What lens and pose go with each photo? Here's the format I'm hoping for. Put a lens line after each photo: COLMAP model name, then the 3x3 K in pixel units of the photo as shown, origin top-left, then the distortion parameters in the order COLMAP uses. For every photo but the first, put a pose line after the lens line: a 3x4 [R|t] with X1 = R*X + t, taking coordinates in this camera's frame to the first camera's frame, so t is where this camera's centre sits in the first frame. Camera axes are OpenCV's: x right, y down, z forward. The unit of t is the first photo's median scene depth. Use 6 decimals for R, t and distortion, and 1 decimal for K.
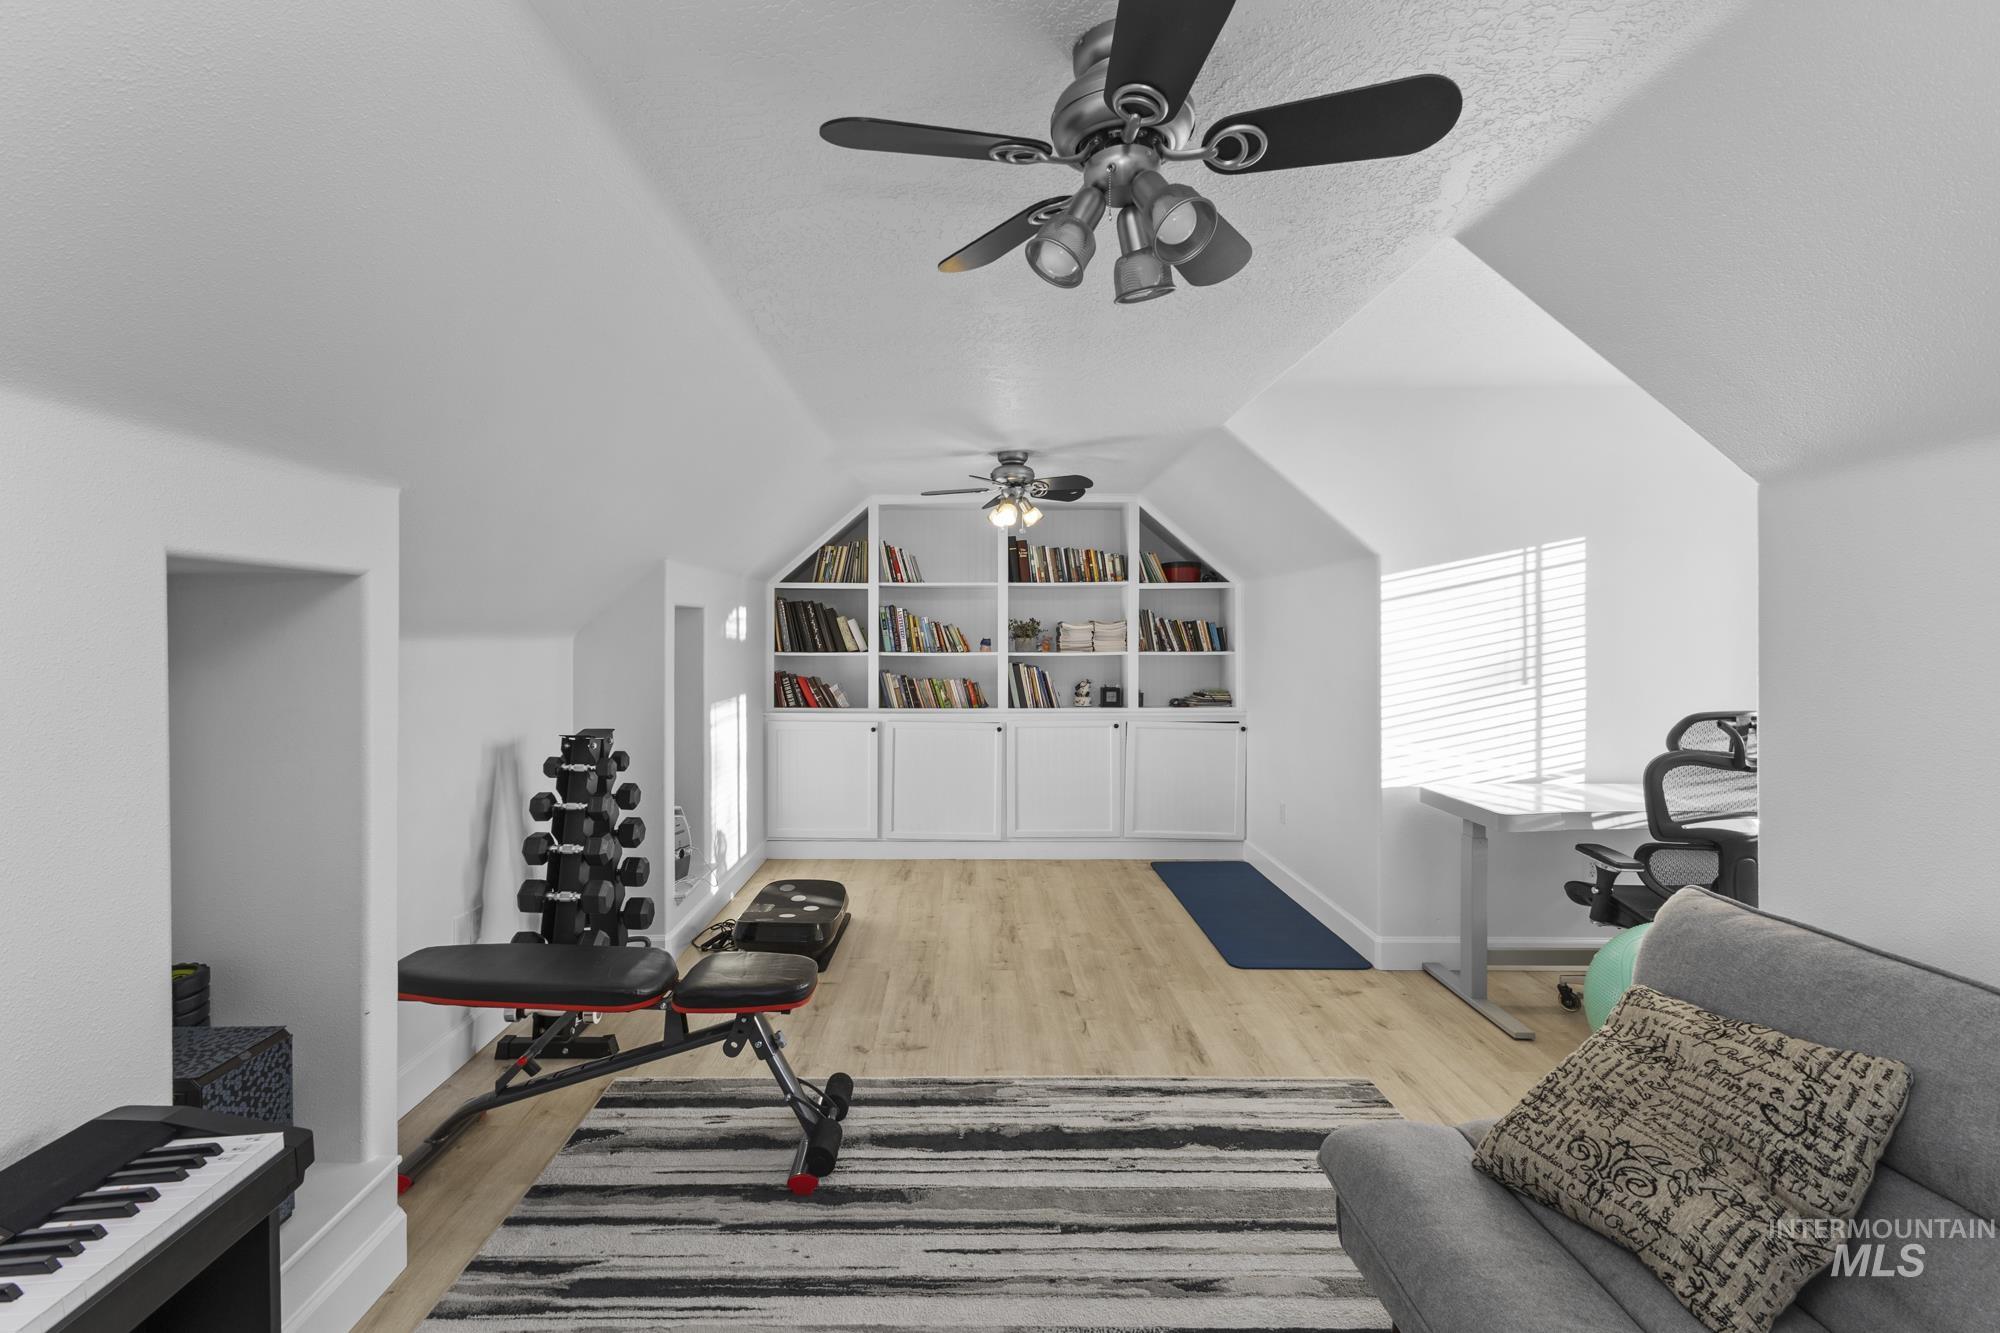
lens RADIAL K [[871.2, 0, 1005.5], [0, 871.2, 660.0], [0, 0, 1]] dist [0.008038, 0.000160]
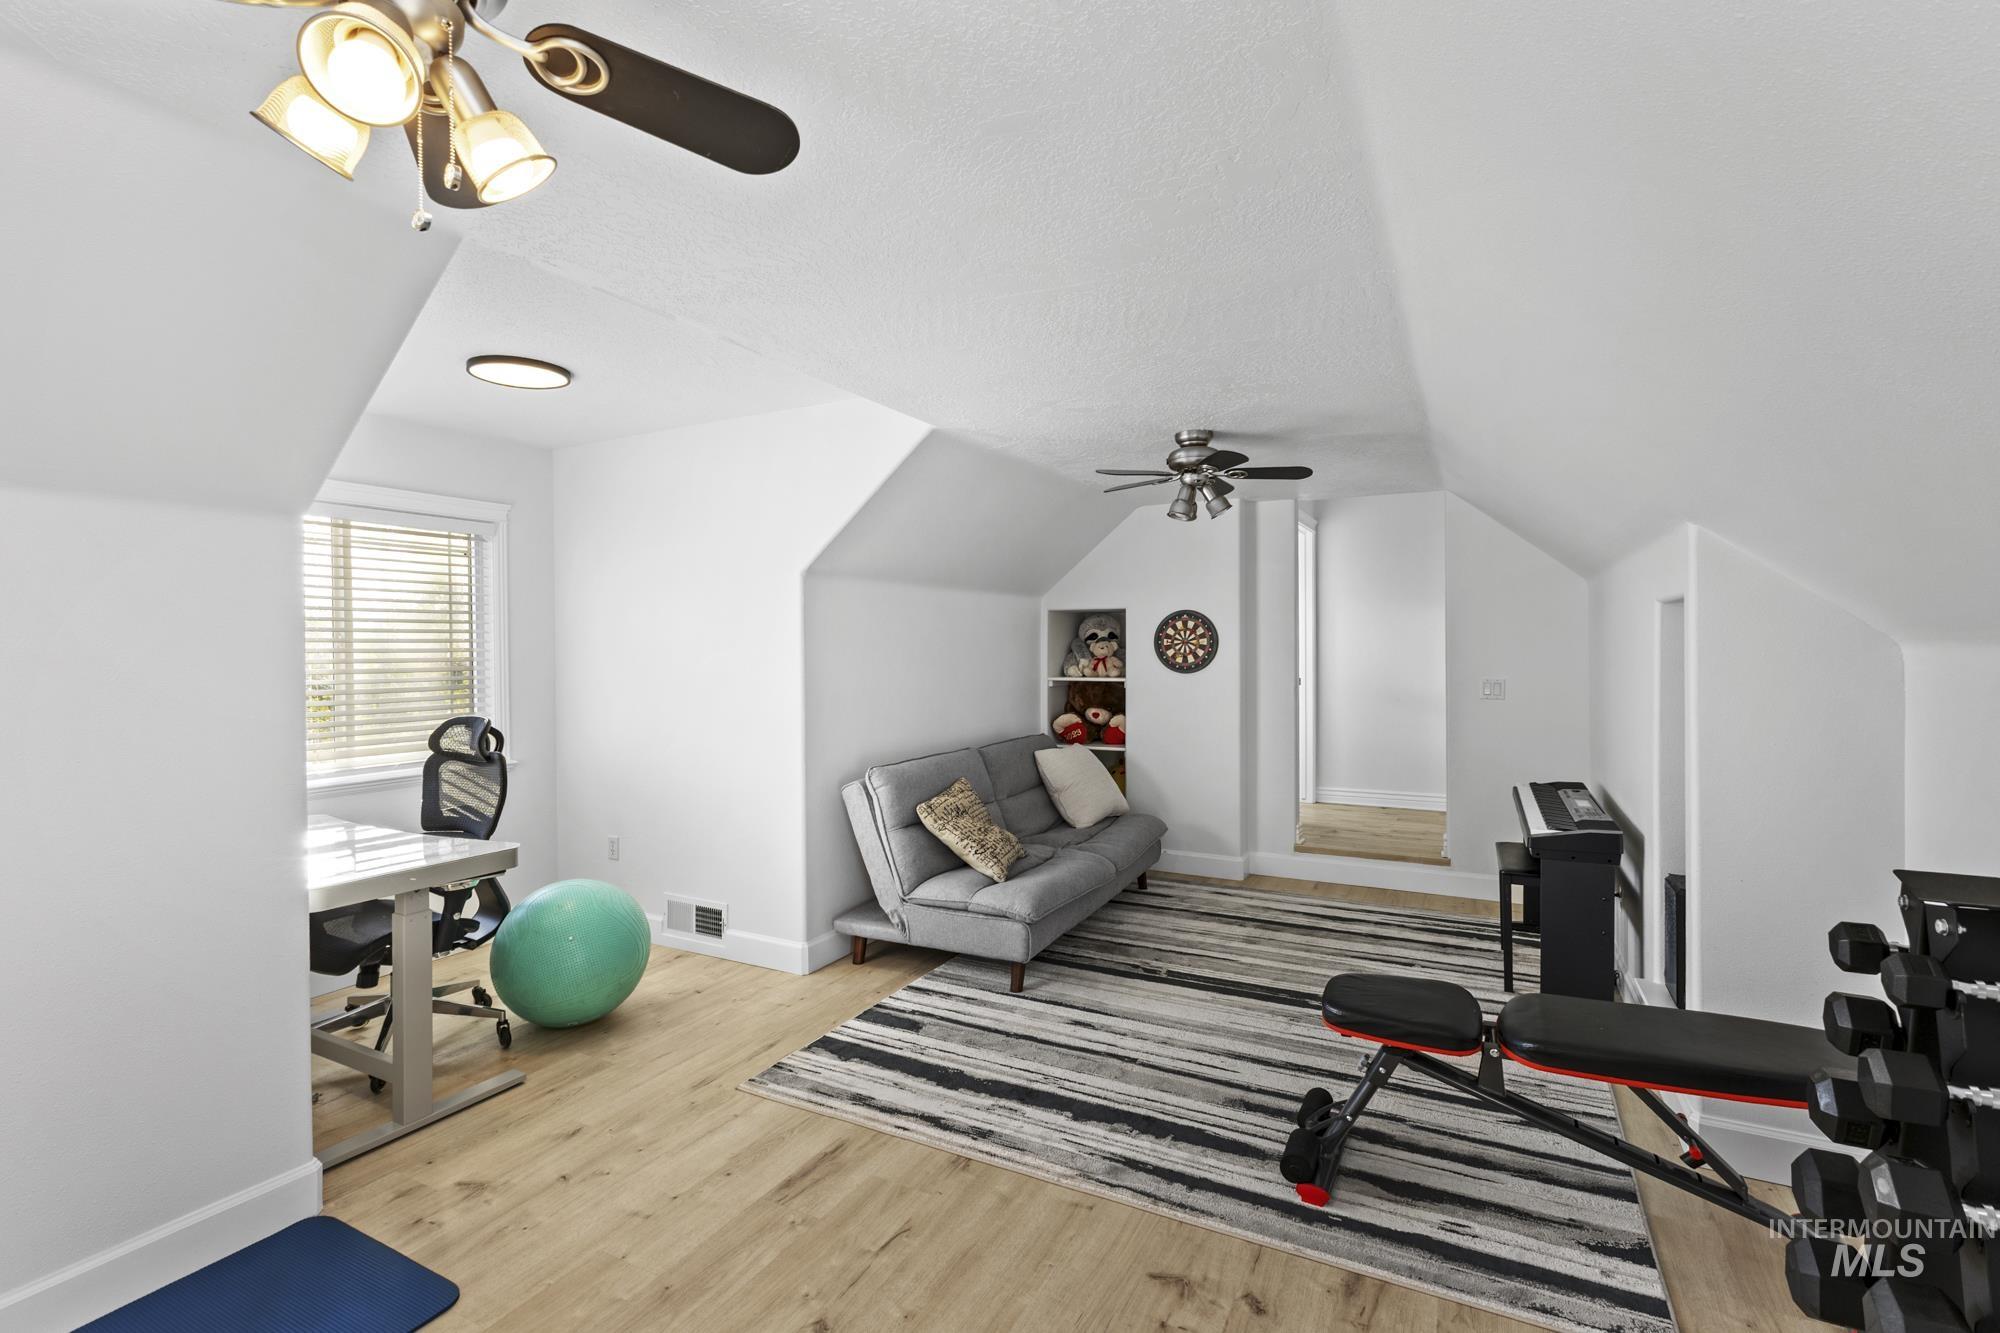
lens RADIAL K [[871.2, 0, 1005.5], [0, 871.2, 660.0], [0, 0, 1]] dist [0.008038, 0.000160]
pose [[-0.857966, 0.002793, 0.513699, -0.385560], [0.020851, 0.999351, 0.029390, -0.024824], [-0.513284, 0.035927, -0.857467, 1.860497]]
